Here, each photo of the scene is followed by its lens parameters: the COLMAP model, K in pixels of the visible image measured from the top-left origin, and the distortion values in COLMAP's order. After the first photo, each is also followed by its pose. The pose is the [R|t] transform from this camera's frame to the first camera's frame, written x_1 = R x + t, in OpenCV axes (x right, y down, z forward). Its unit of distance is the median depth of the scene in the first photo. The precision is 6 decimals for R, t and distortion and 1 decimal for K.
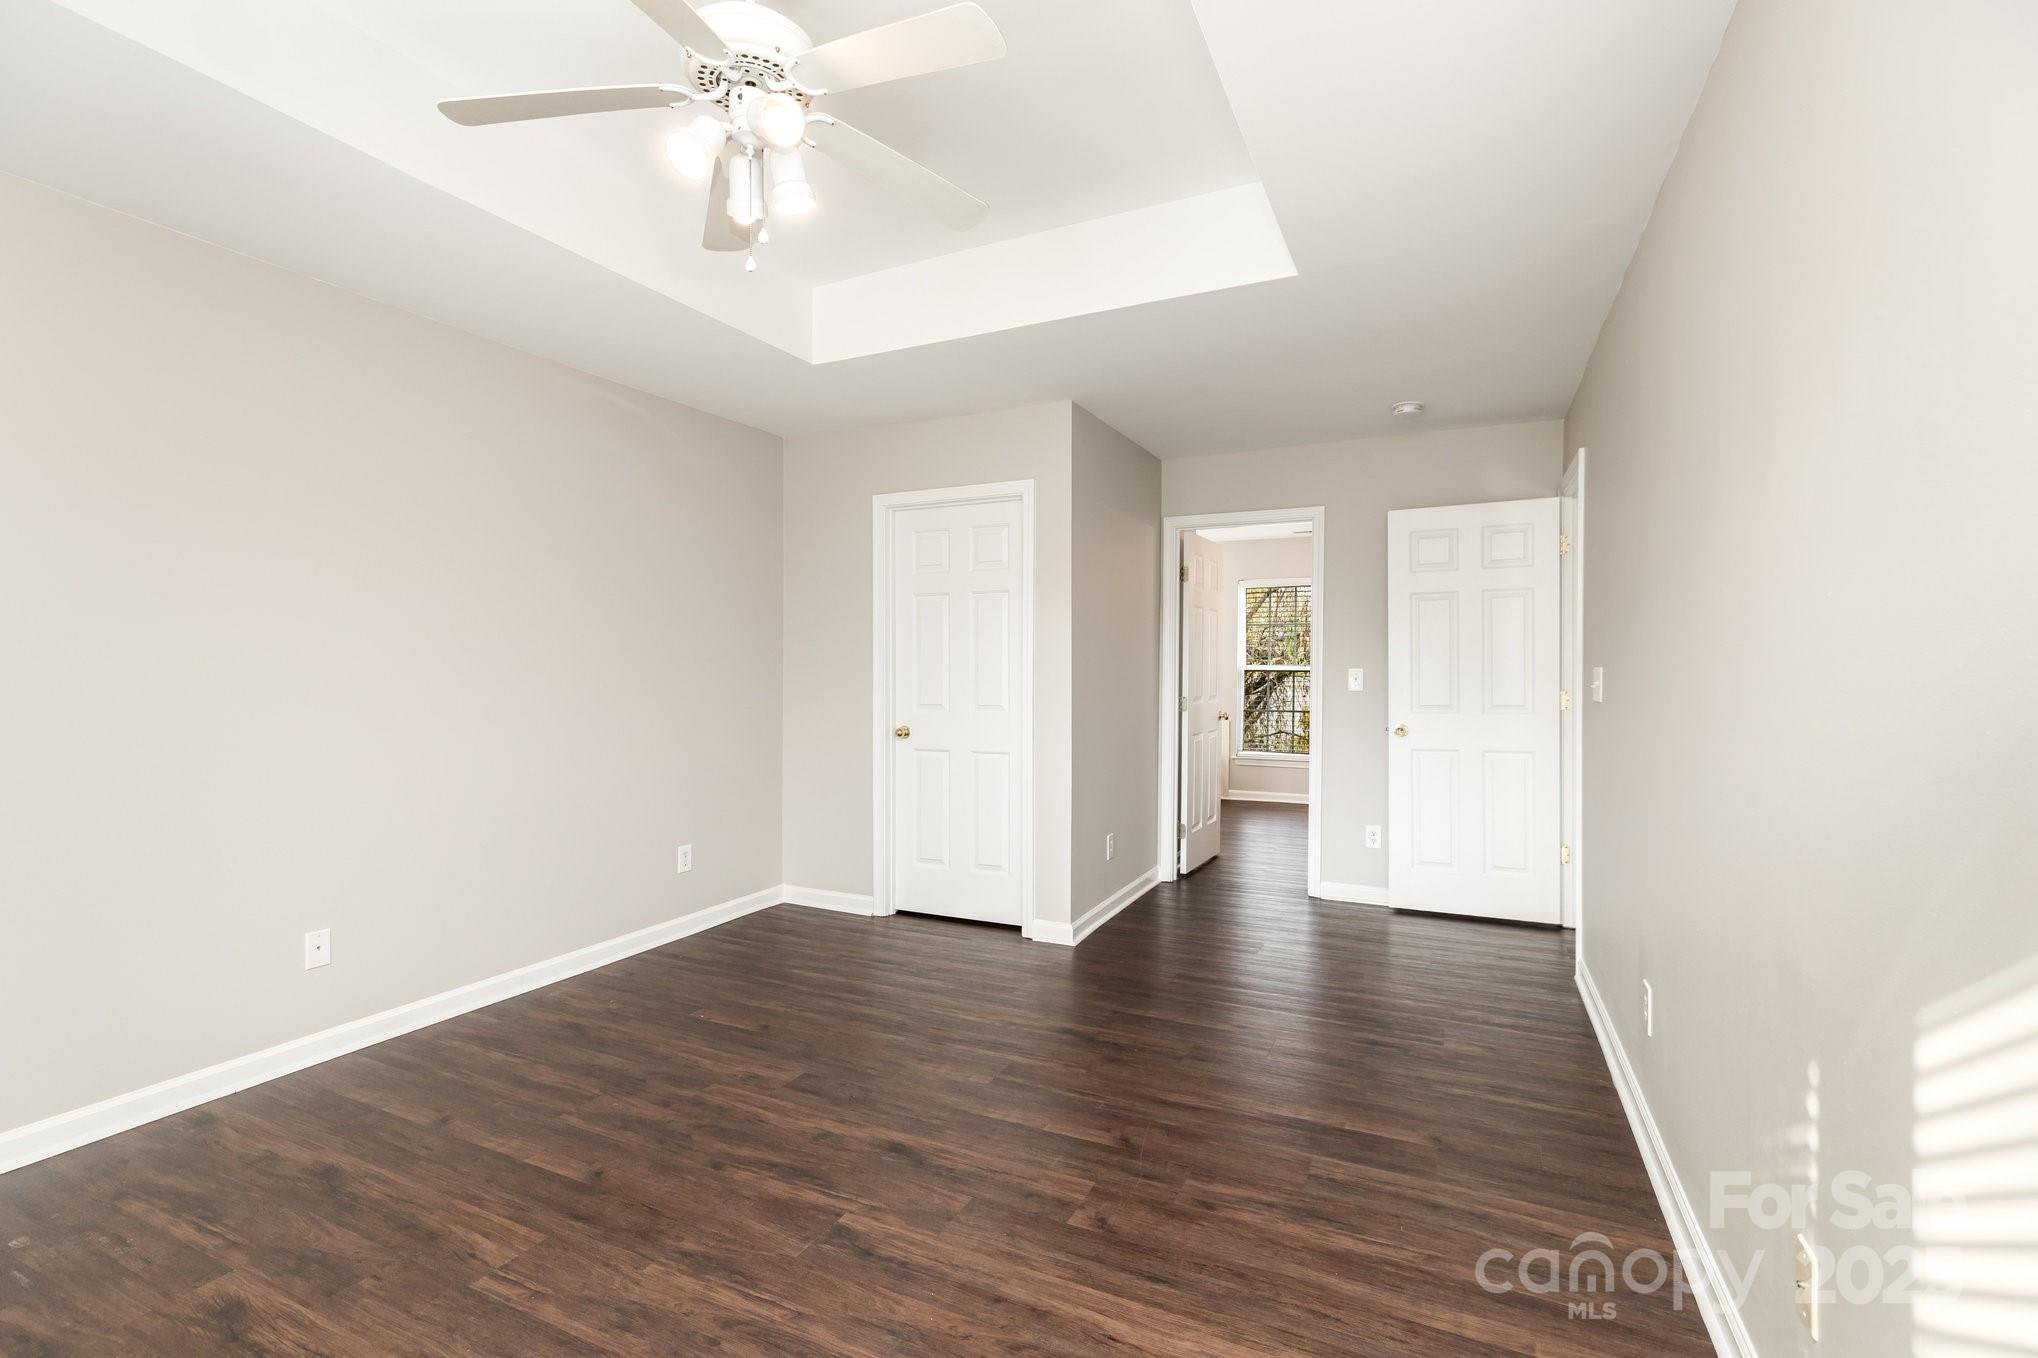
lens RADIAL K [[931.9, 0, 1005.9], [0, 931.9, 672.2], [0, 0, 1]] dist [-0.012035, 0.000470]
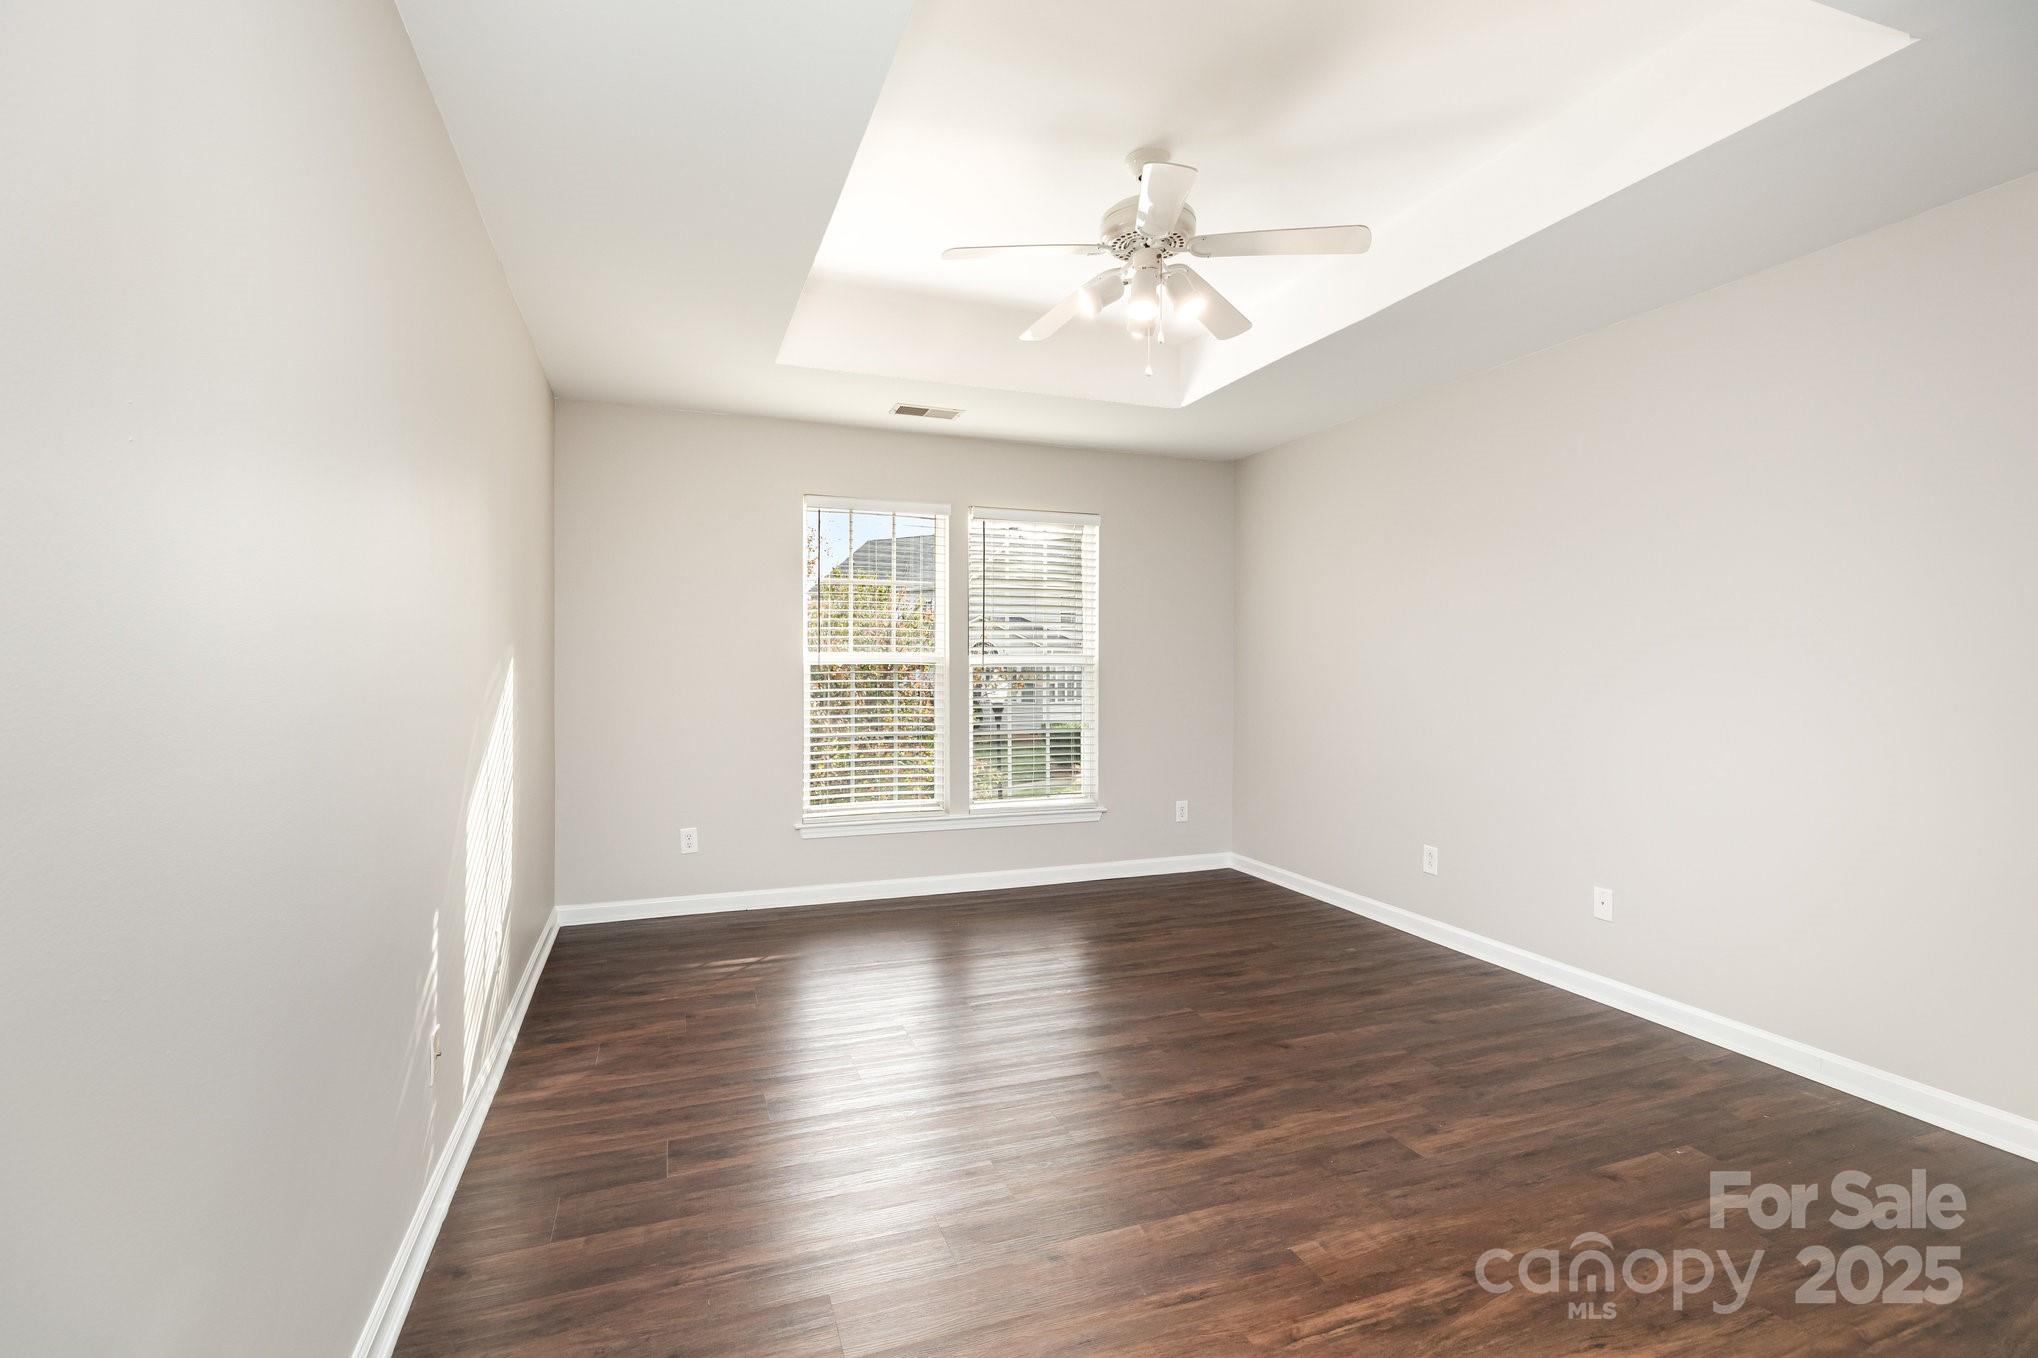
lens RADIAL K [[931.9, 0, 1012.9], [0, 931.9, 668.2], [0, 0, 1]] dist [-0.012035, 0.000470]
pose [[-0.687964, 0.005194, -0.725726, 0.659408], [-0.006073, 0.999898, 0.012913, -0.006002], [0.725719, 0.013291, -0.687863, 1.378738]]
